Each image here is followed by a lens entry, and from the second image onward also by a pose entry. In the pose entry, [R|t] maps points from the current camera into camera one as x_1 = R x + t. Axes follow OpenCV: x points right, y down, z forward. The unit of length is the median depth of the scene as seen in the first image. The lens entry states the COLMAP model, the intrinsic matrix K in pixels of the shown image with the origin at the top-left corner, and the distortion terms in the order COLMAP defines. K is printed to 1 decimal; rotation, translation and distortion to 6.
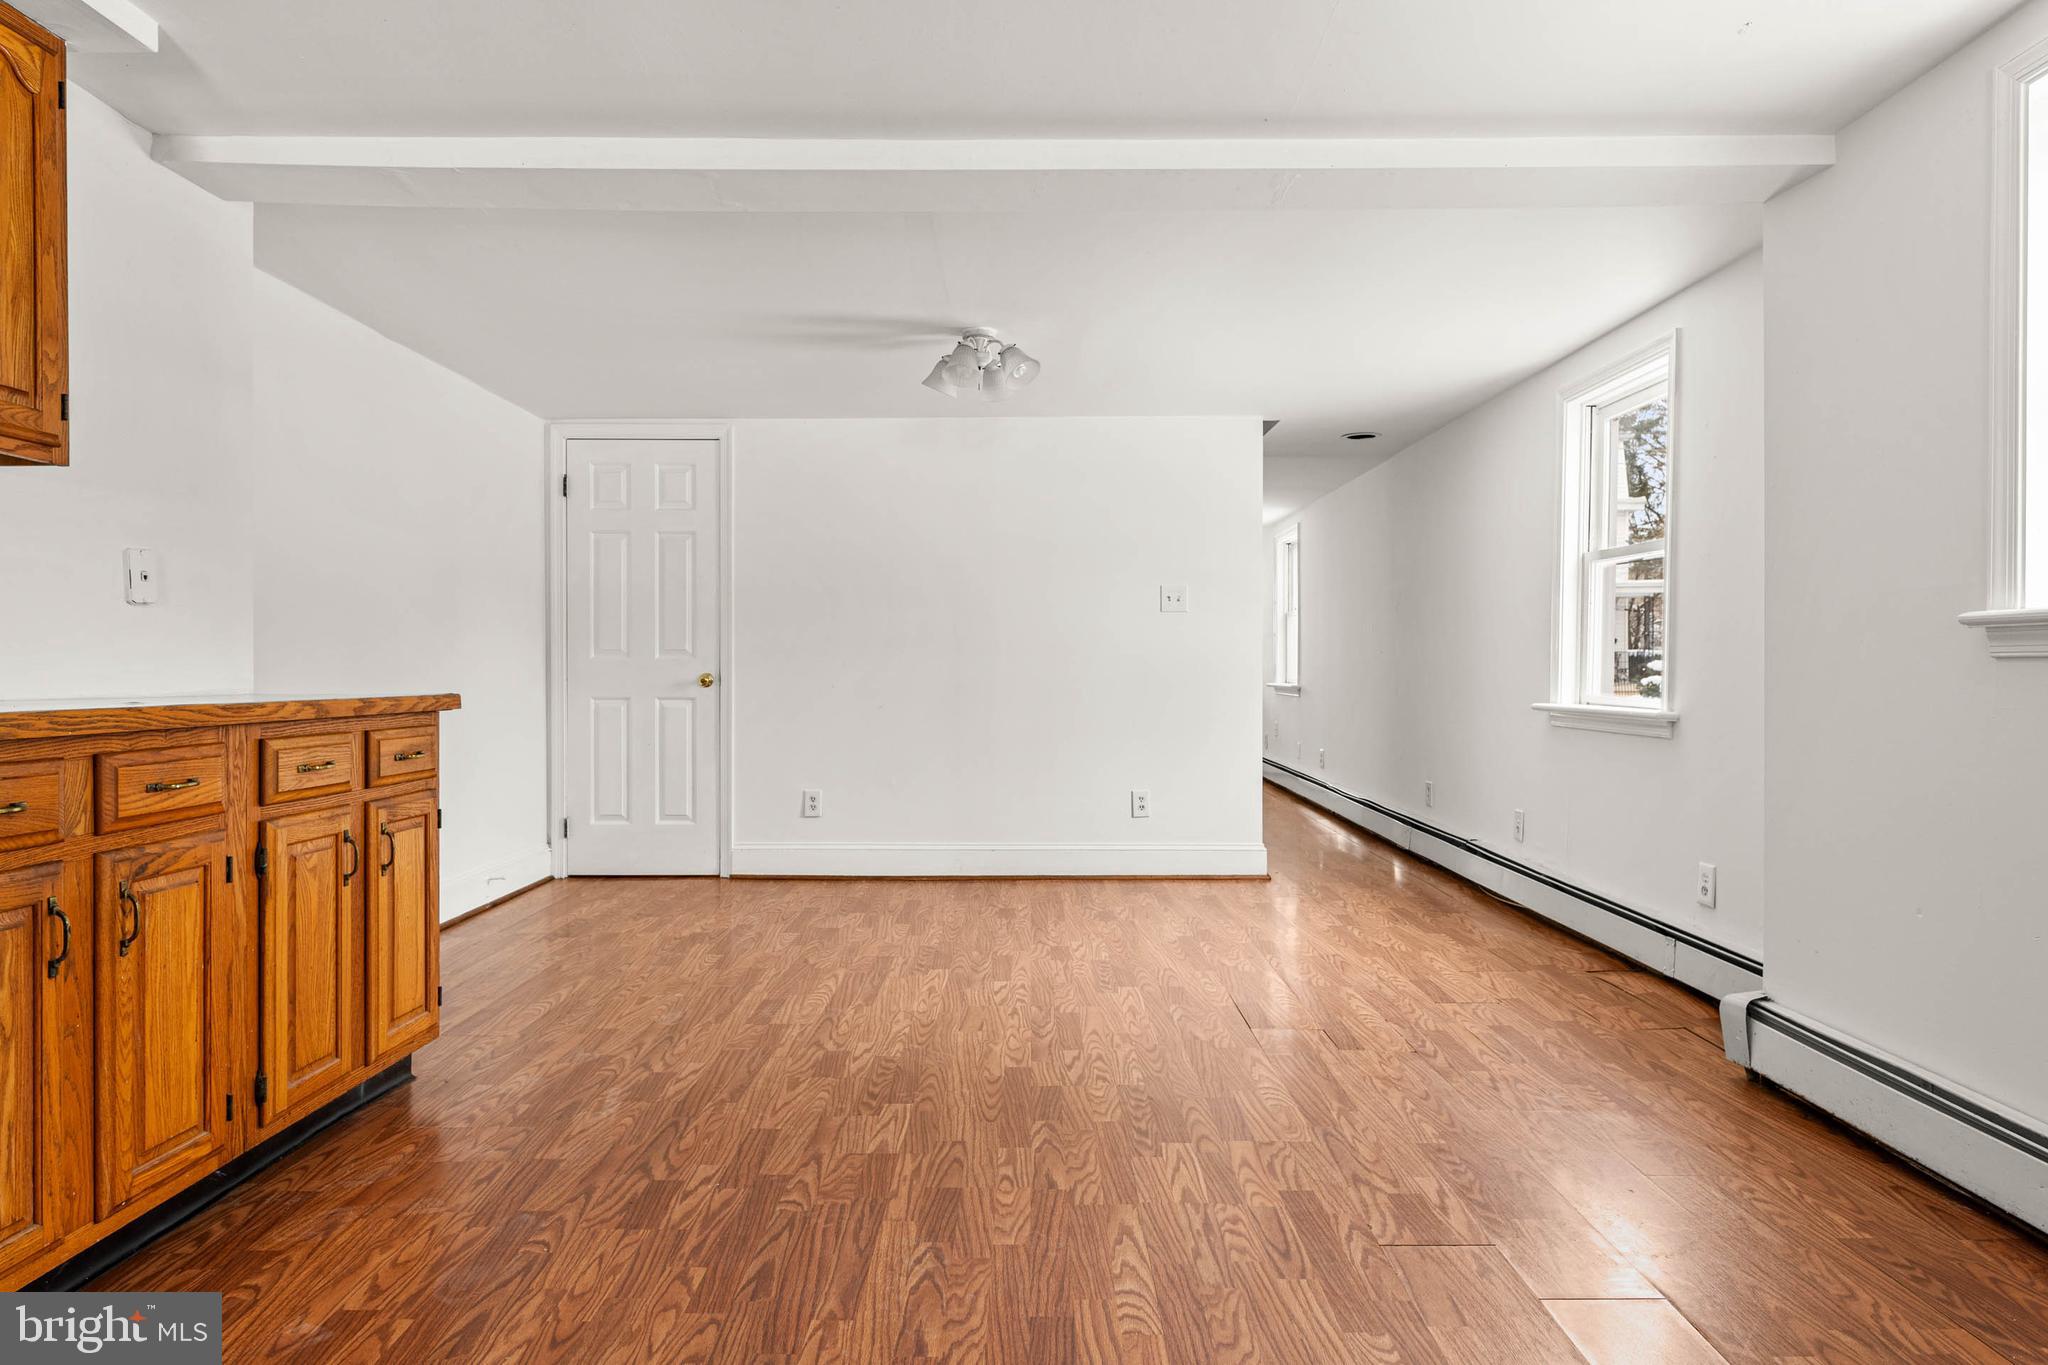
lens RADIAL K [[1175.2, 0, 1032.6], [0, 1175.2, 670.8], [0, 0, 1]] dist [-0.000016, -0.003170]
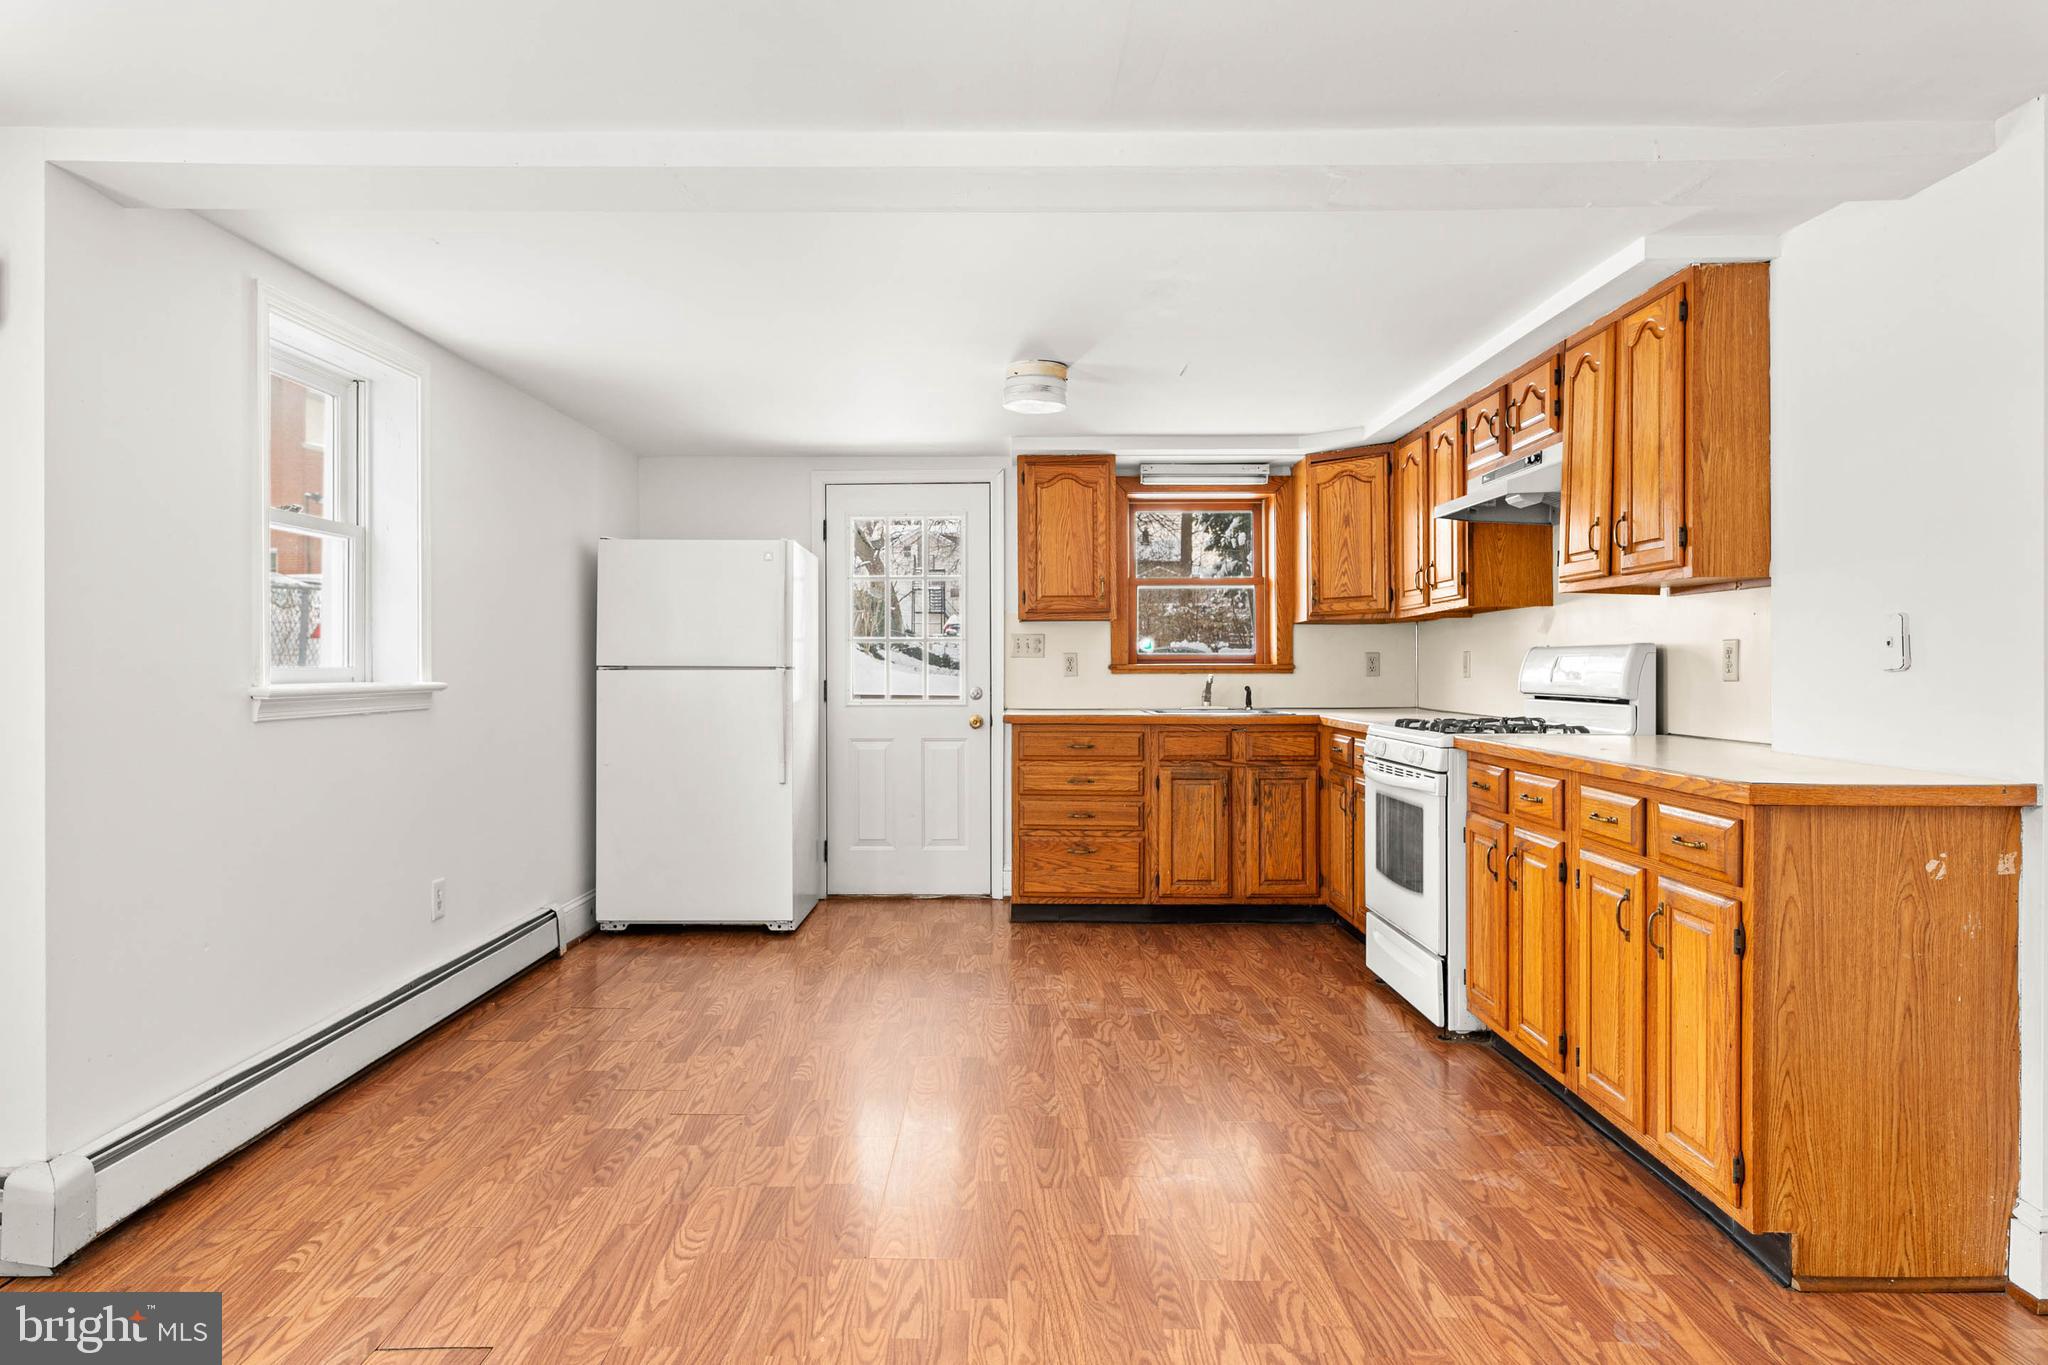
lens RADIAL K [[1175.2, 0, 1003.1], [0, 1175.2, 675.3], [0, 0, 1]] dist [-0.000016, -0.003170]
pose [[-0.999993, 0.002365, 0.002824, -0.031817], [0.002400, 0.999921, 0.012347, -0.078041], [-0.002795, 0.012354, -0.999920, 2.293523]]
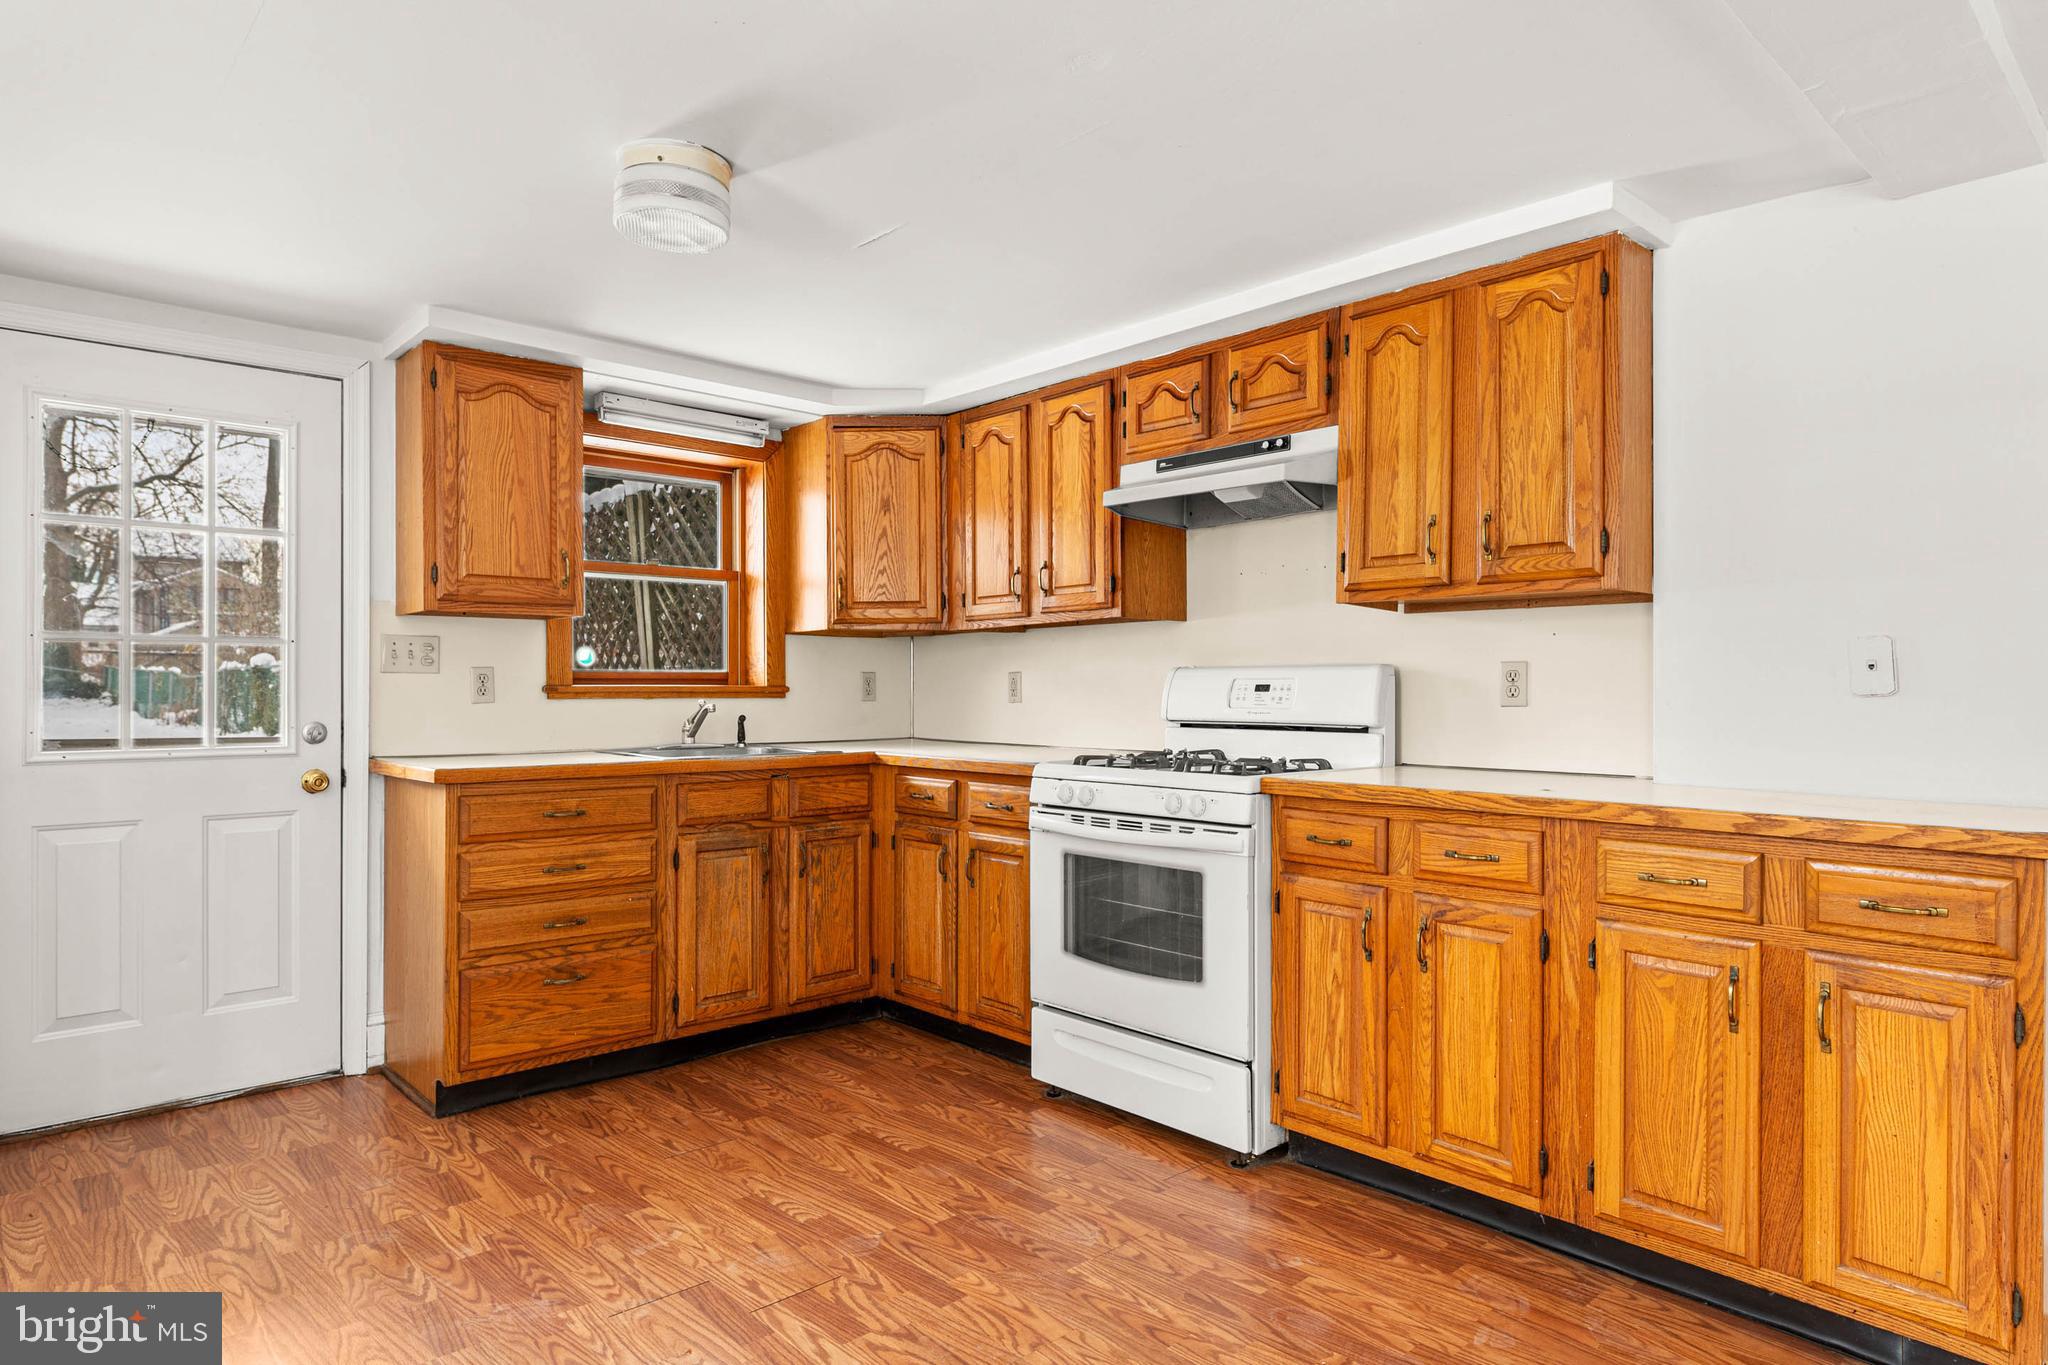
lens RADIAL K [[1175.2, 0, 1032.1], [0, 1175.2, 689.9], [0, 0, 1]] dist [-0.000016, -0.003170]
pose [[-0.733404, 0.000207, -0.679793, 0.403651], [-0.004325, 0.999978, 0.004971, -0.073696], [0.679779, 0.006586, -0.733387, 1.427758]]
